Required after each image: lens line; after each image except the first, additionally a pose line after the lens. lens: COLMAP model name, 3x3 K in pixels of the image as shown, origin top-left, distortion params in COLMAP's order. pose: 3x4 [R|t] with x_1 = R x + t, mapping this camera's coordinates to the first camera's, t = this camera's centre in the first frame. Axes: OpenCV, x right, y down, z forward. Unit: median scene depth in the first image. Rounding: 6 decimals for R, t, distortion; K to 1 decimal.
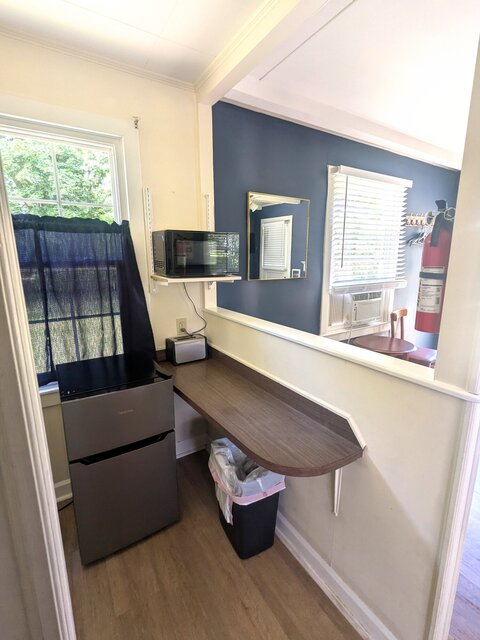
lens RADIAL K [[300.2, 0, 240.0], [0, 300.2, 320.0], [0, 0, 1]] dist [-0.000671, 0.000207]
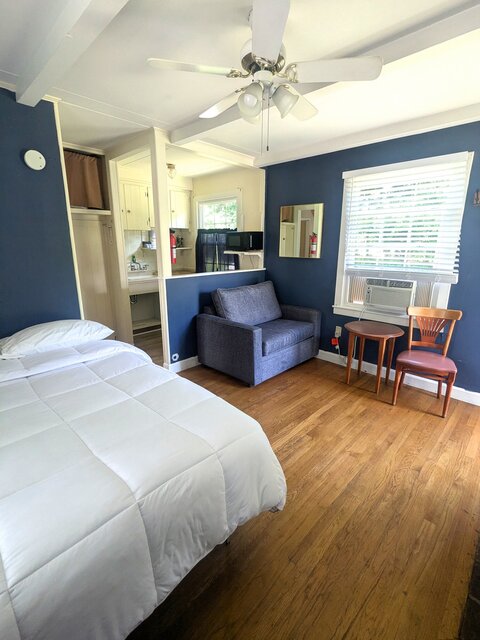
lens RADIAL K [[307.7, 0, 240.0], [0, 307.7, 320.0], [0, 0, 1]] dist [-0.002824, 0.000922]
pose [[0.220279, 0.246251, -0.943842, 1.368924], [-0.209529, 0.956968, 0.200775, -0.066210], [0.952667, 0.153536, 0.262396, 0.271241]]
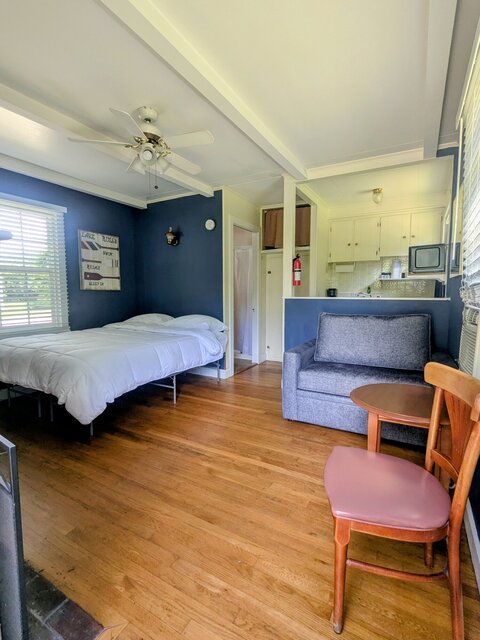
lens RADIAL K [[307.7, 0, 240.0], [0, 307.7, 320.0], [0, 0, 1]] dist [-0.002824, 0.000922]
pose [[-0.886580, 0.050580, -0.459801, 0.969184], [-0.089755, 0.956303, 0.278260, -0.175076], [0.453784, 0.287969, -0.843300, 1.266968]]
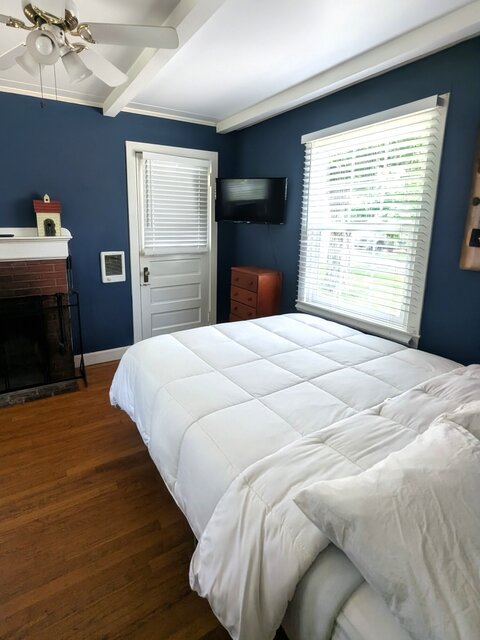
lens RADIAL K [[338.1, 0, 222.1], [0, 338.1, 286.6], [0, 0, 1]] dist [-0.002026, -0.000328]
pose [[0.041214, -0.191844, 0.980560, 0.264409], [0.197383, 0.963616, 0.180233, -0.041752], [-0.979460, 0.186117, 0.077581, 0.174085]]
